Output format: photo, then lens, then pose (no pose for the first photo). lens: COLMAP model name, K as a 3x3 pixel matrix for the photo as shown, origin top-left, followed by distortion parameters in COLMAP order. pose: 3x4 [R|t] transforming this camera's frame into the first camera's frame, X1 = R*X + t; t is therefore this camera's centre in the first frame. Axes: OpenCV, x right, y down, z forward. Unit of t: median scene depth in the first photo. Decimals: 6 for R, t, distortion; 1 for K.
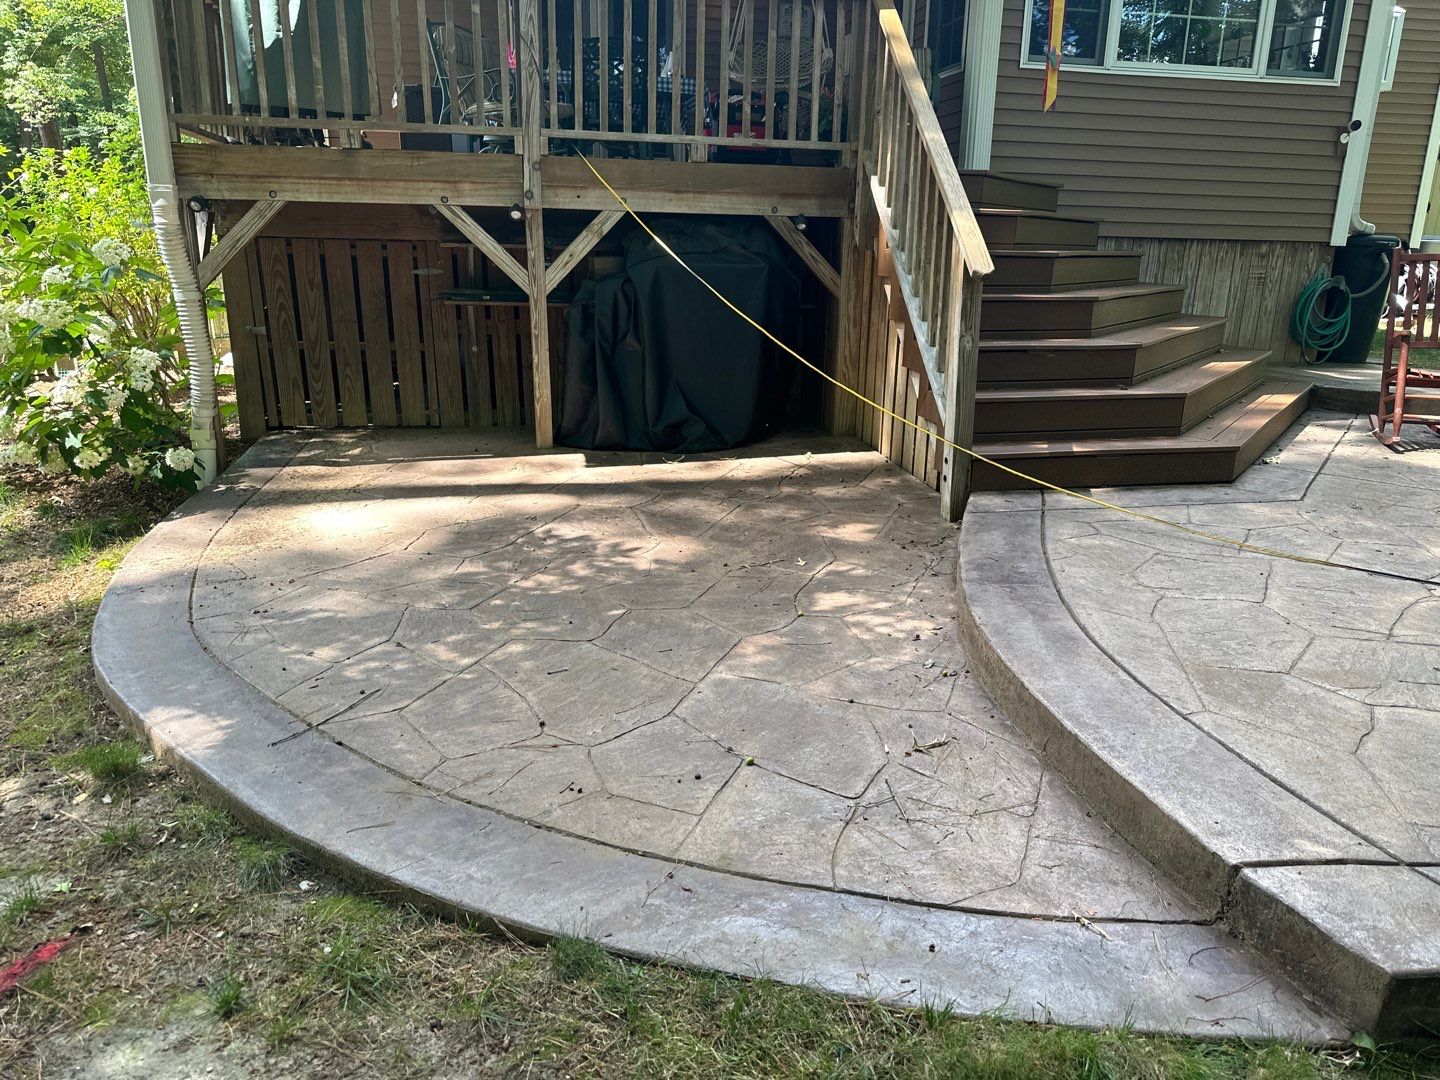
lens RADIAL K [[1019.4, 0, 726.5], [0, 1019.4, 540.1], [0, 0, 1]] dist [0.033028, -0.039186]
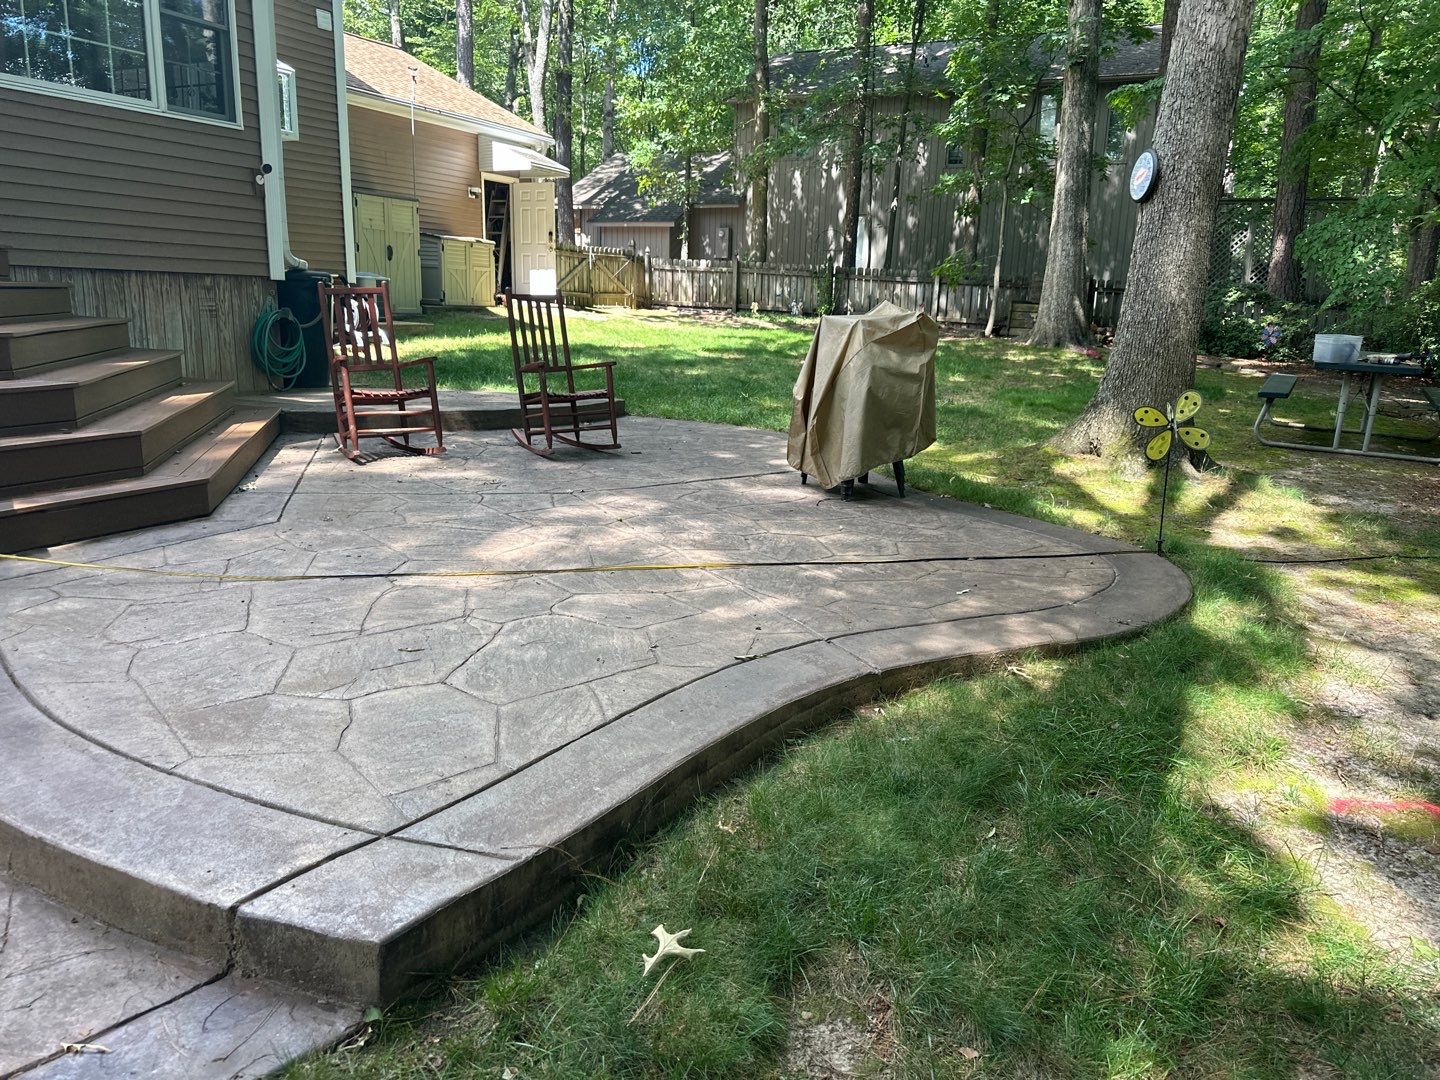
lens RADIAL K [[1016.1, 0, 730.9], [0, 1016.1, 530.0], [0, 0, 1]] dist [0.036238, -0.047402]
pose [[0.619641, -0.173060, 0.765568, 0.046338], [0.202294, 0.977649, 0.057268, 0.002932], [-0.758368, 0.119385, 0.640801, -0.011279]]
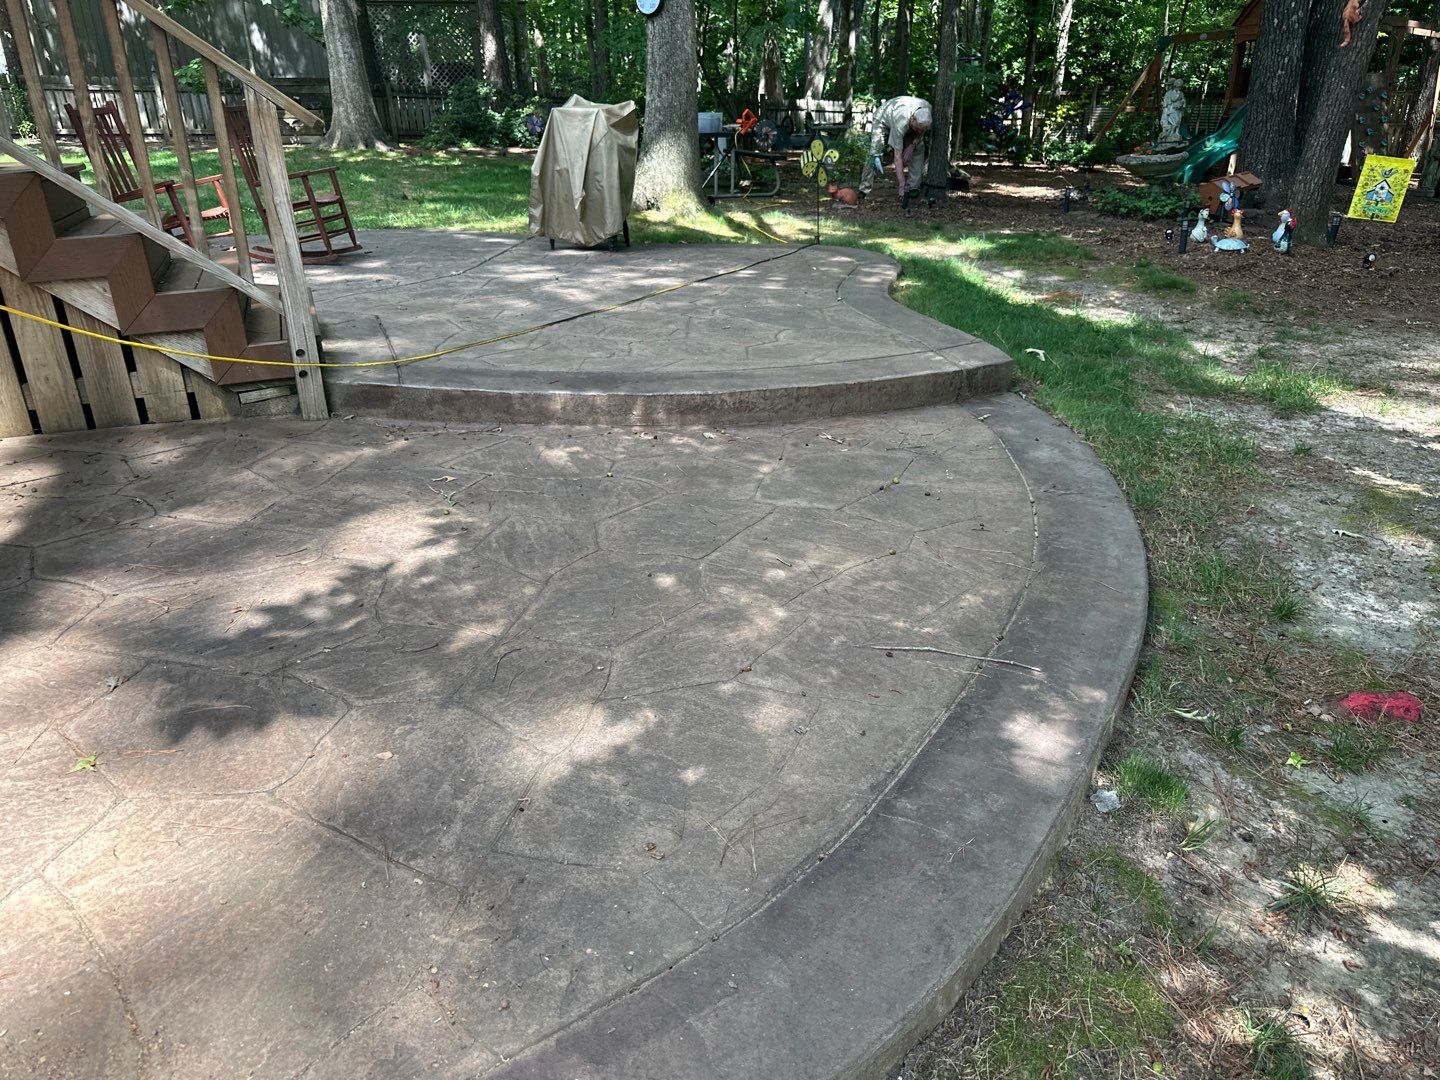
lens RADIAL K [[1012.8, 0, 764.2], [0, 1012.8, 544.5], [0, 0, 1]] dist [0.000587, -0.043791]
pose [[-0.208694, -0.400994, 0.891993, -0.636723], [0.288311, 0.846315, 0.447914, -0.196047], [-0.934518, 0.350648, -0.061010, 0.698583]]
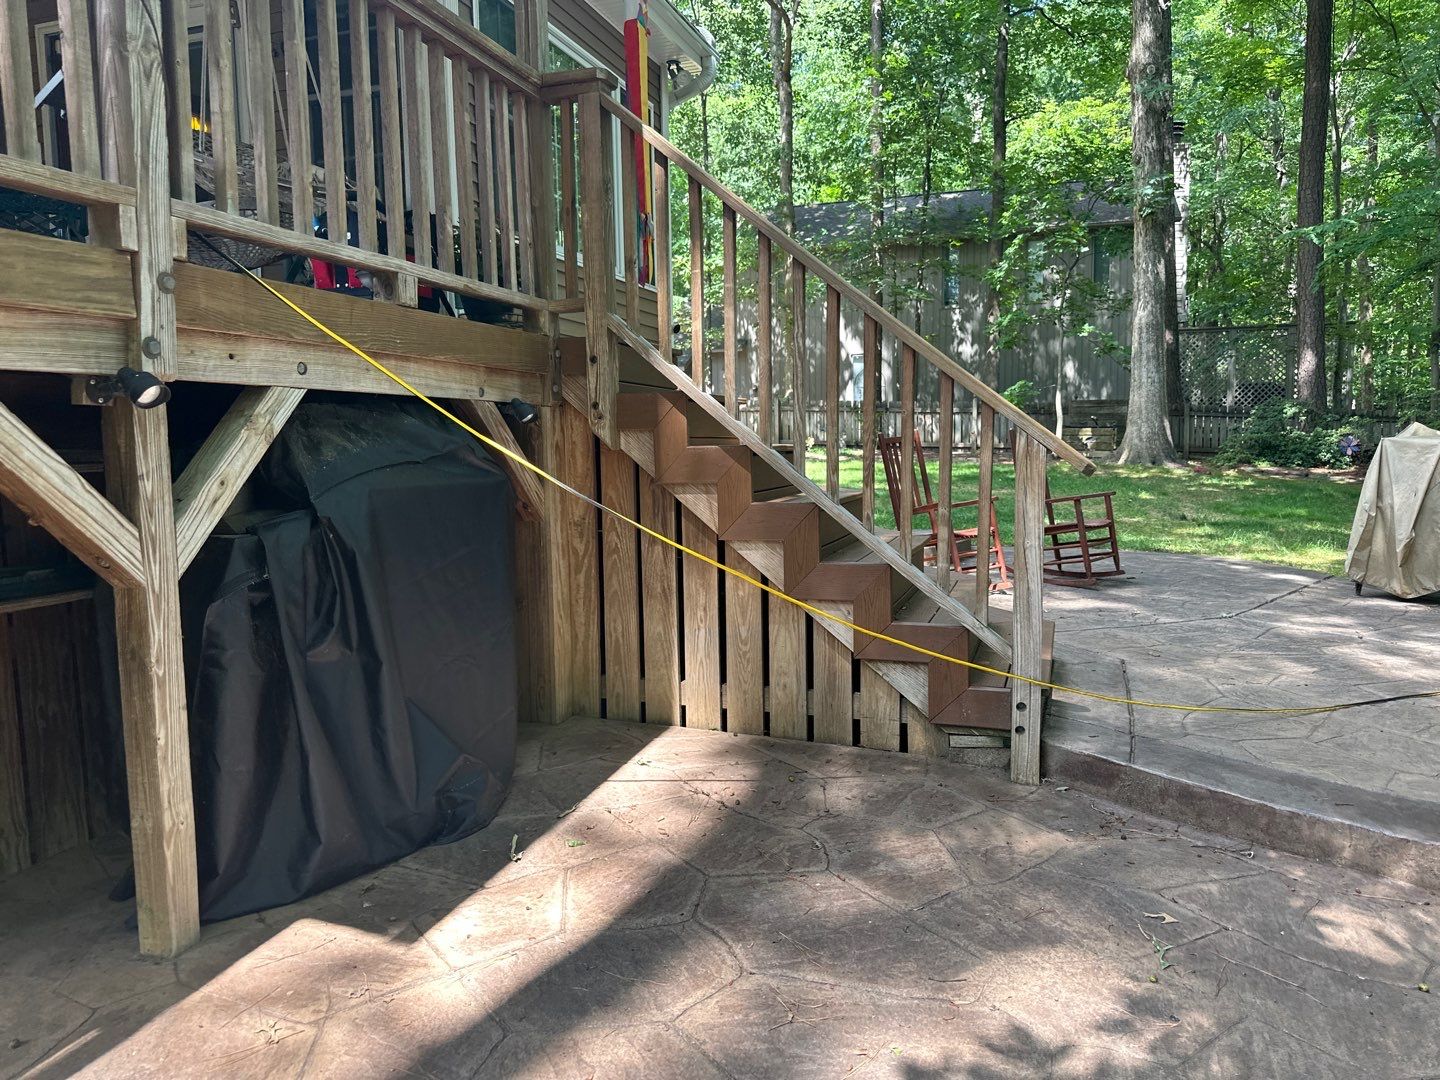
lens RADIAL K [[1016.1, 0, 730.9], [0, 1016.1, 530.0], [0, 0, 1]] dist [0.036238, -0.047402]
pose [[0.510480, -0.103922, 0.853587, -0.490053], [0.265920, 0.963089, -0.041778, -0.215232], [-0.817739, 0.248313, 0.519273, 0.703966]]
